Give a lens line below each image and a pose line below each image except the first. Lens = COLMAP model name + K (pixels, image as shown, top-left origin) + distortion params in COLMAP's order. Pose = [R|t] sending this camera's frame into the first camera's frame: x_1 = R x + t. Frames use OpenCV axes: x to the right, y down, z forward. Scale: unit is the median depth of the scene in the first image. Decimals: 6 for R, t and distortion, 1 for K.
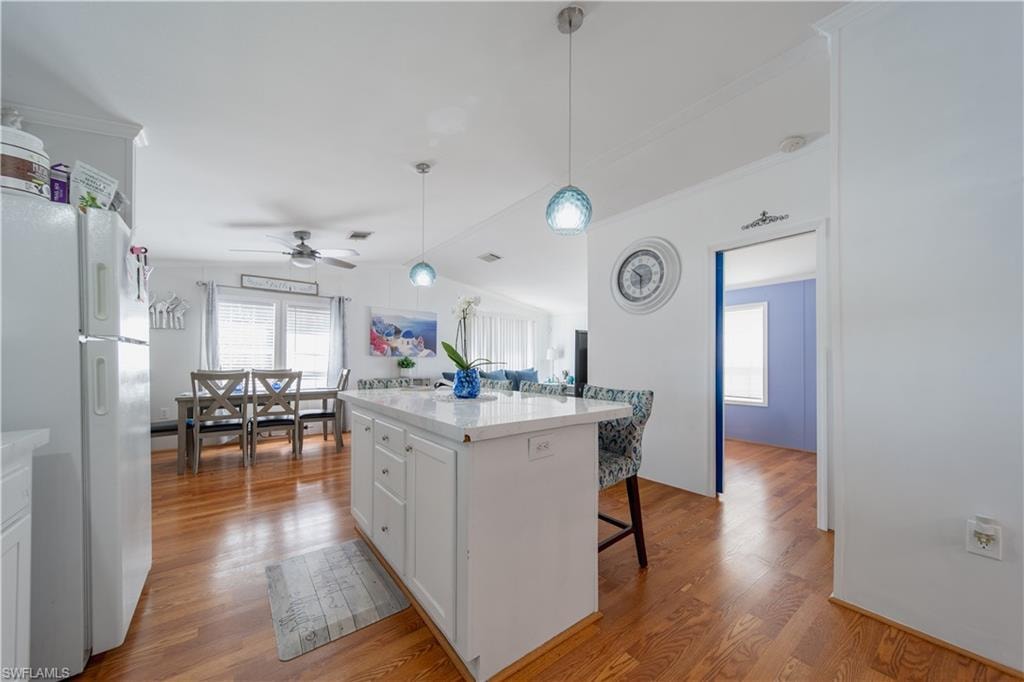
lens RADIAL K [[359.6, 0, 509.1], [0, 359.6, 364.5], [0, 0, 1]] dist [0.009431, -0.000471]
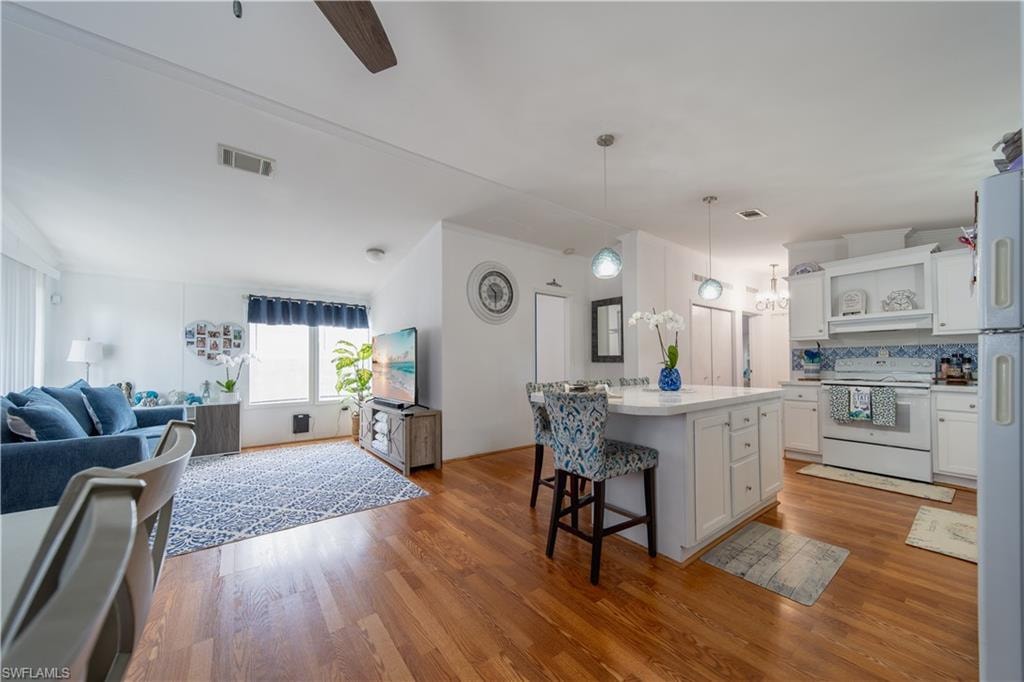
lens RADIAL K [[359.6, 0, 513.7], [0, 359.6, 360.0], [0, 0, 1]] dist [0.009431, -0.000471]
pose [[0.004604, 0.008402, 0.999954, -0.509740], [0.021444, 0.999734, -0.008499, -0.002627], [-0.999759, 0.021482, 0.004422, 0.559528]]
